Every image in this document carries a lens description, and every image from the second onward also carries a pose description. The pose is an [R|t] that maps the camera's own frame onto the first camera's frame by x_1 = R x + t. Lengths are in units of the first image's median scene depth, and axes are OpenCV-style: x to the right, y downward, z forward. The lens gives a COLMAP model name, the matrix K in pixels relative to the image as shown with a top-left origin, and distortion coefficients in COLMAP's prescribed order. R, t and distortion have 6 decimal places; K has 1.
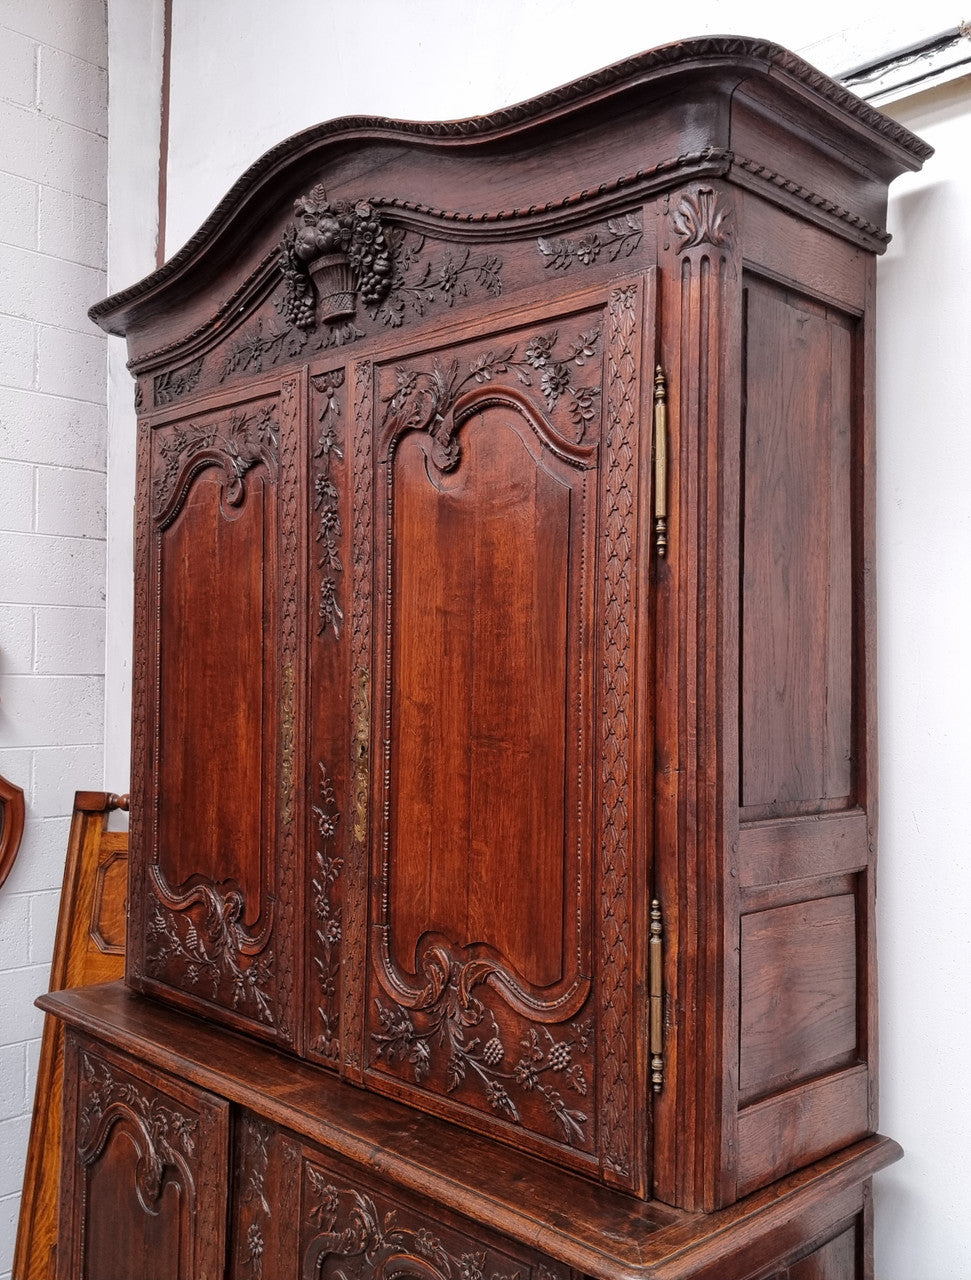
lens RADIAL K [[1193.9, 0, 453.2], [0, 1193.9, 629.6], [0, 0, 1]] dist [0.099528, -0.107902]
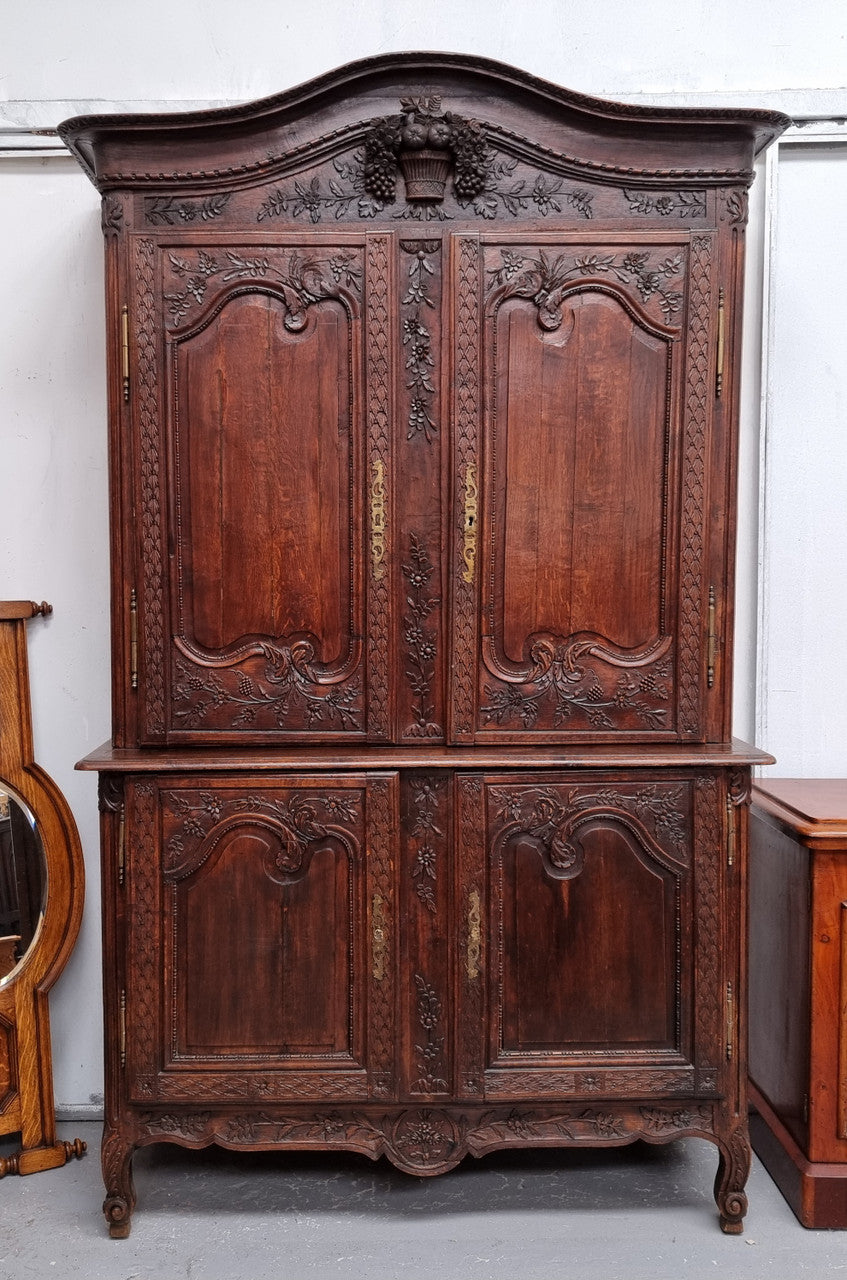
lens RADIAL K [[1191.5, 0, 368.0], [0, 1191.5, 626.2], [0, 0, 1]] dist [0.119690, -0.158465]
pose [[0.682848, -0.064122, 0.727741, -1.233597], [-0.012223, 0.994998, 0.099140, 0.088414], [-0.730458, -0.076593, 0.678649, 0.103921]]
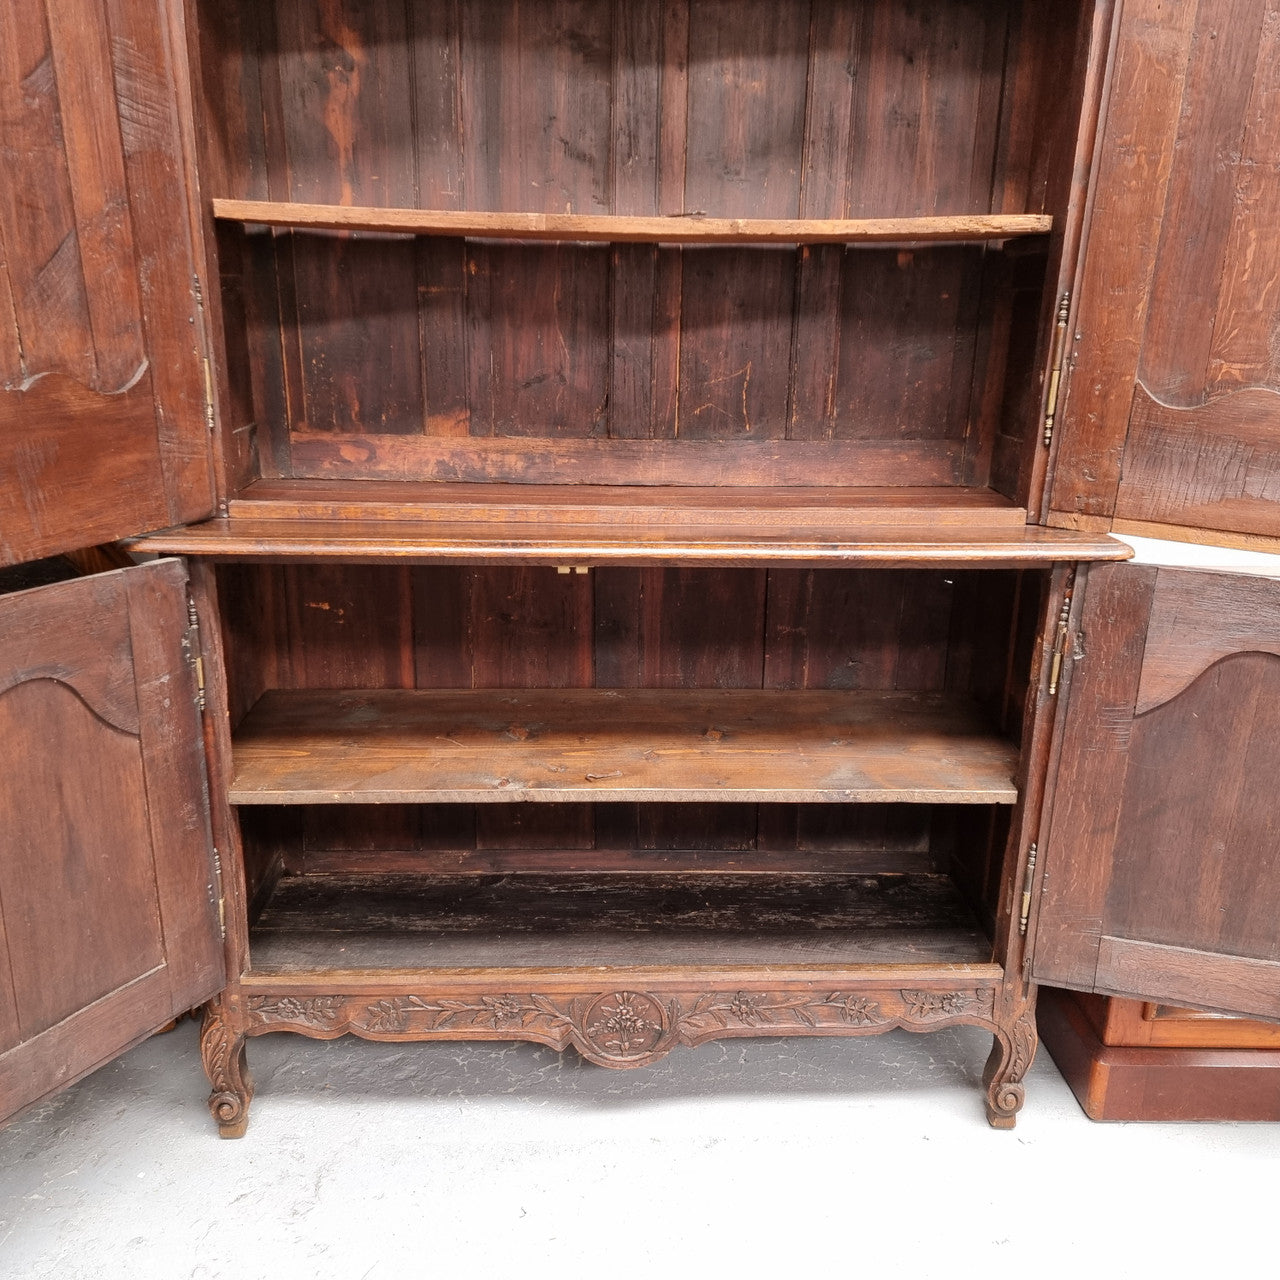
lens RADIAL K [[1190.4, 0, 640.2], [0, 1190.4, 647.7], [0, 0, 1]] dist [0.115196, -0.136014]
pose [[0.656070, -0.220746, 0.721695, -0.888419], [-0.038517, 0.945227, 0.324133, 0.146976], [-0.753717, -0.240451, 0.611633, 0.382608]]
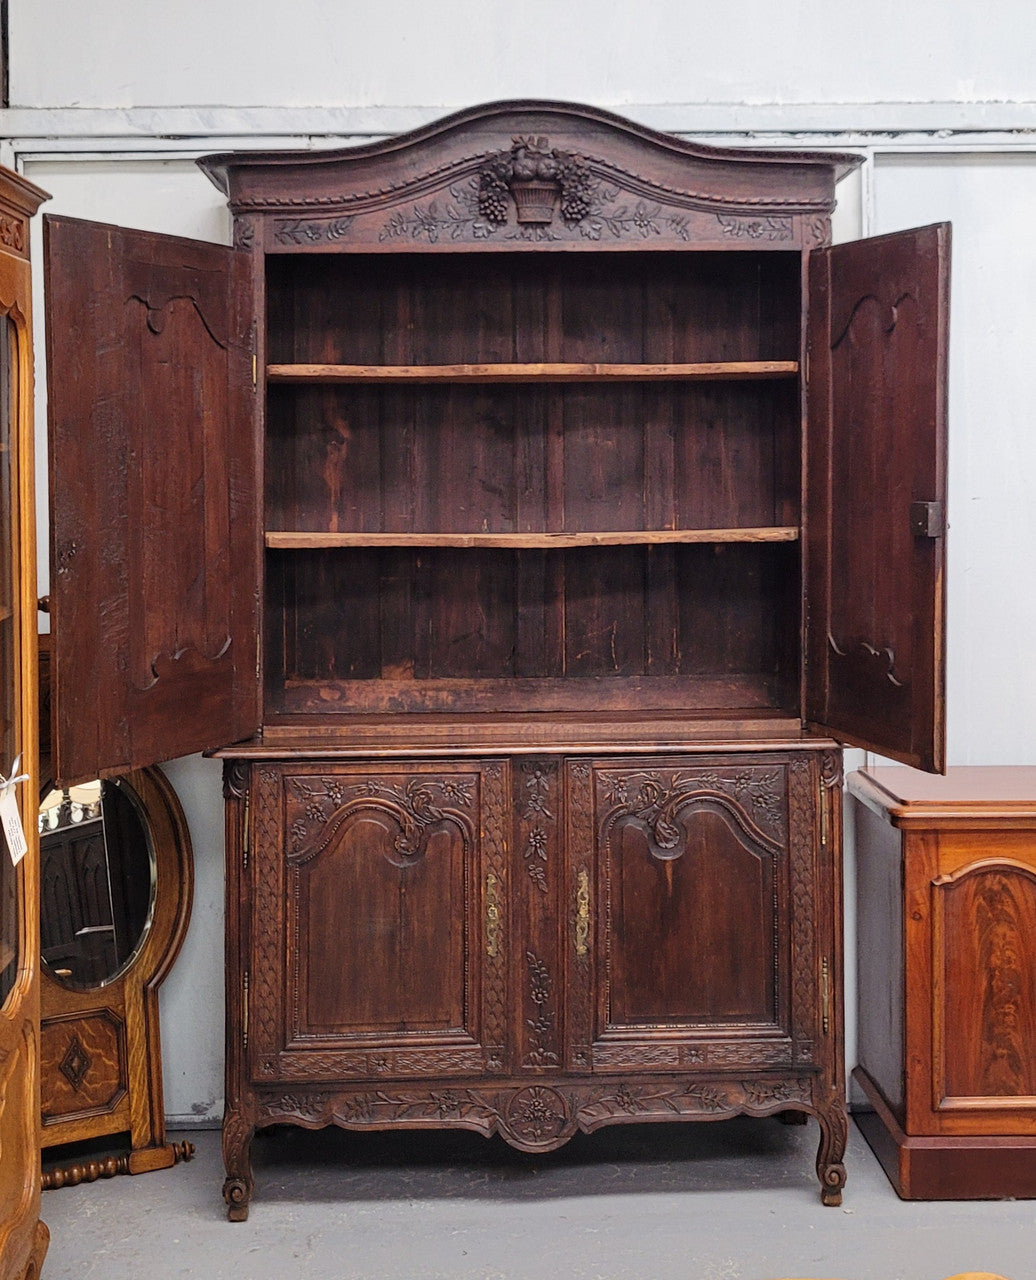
lens RADIAL K [[1719.6, 0, 533.4], [0, 1719.6, 466.8], [0, 0, 1]] dist [0.045612, 0.047039]
pose [[0.657366, -0.013546, 0.753450, -1.787216], [-0.013378, 0.999471, 0.029640, -0.027312], [-0.753453, -0.029564, 0.656837, -0.397937]]
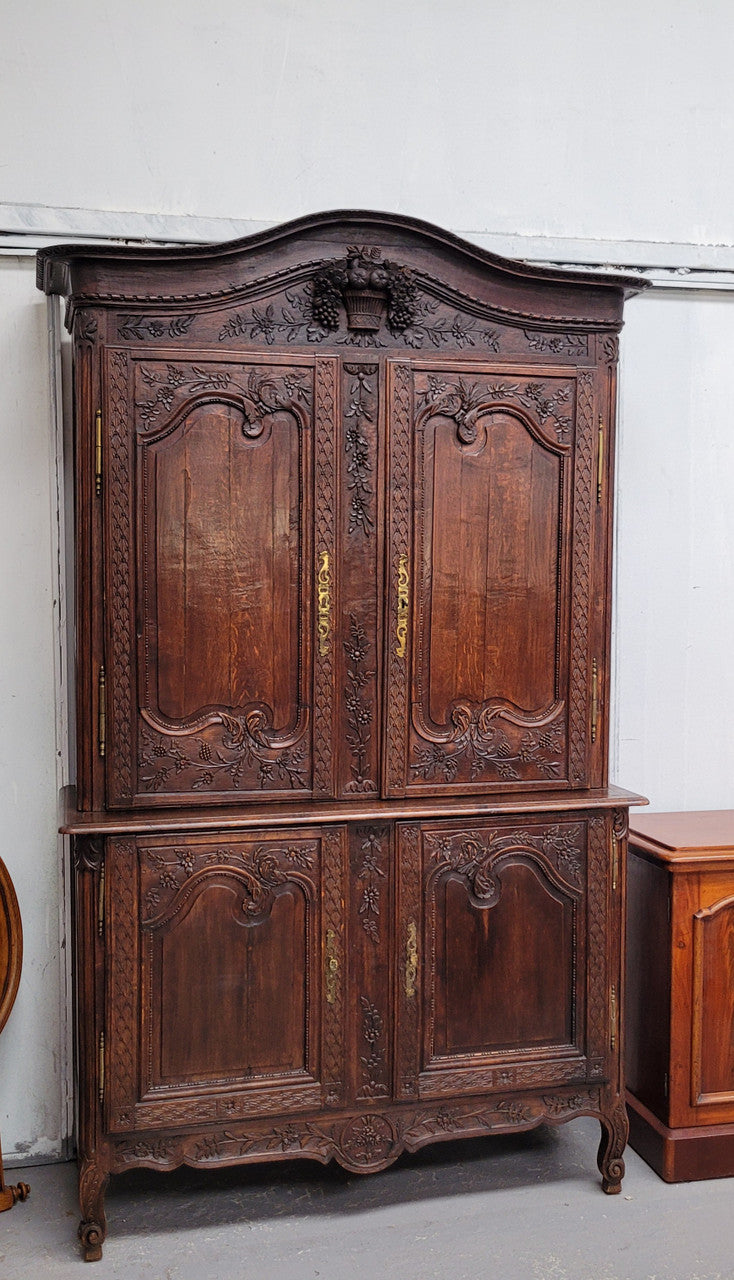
lens RADIAL K [[1312.4, 0, 385.2], [0, 1312.4, 638.8], [0, 0, 1]] dist [0.043524, 0.027611]
pose [[0.488511, -0.060907, 0.870430, -1.710071], [-0.027559, 0.995986, 0.085160, -0.005177], [-0.872123, -0.065589, 0.484871, 0.130611]]
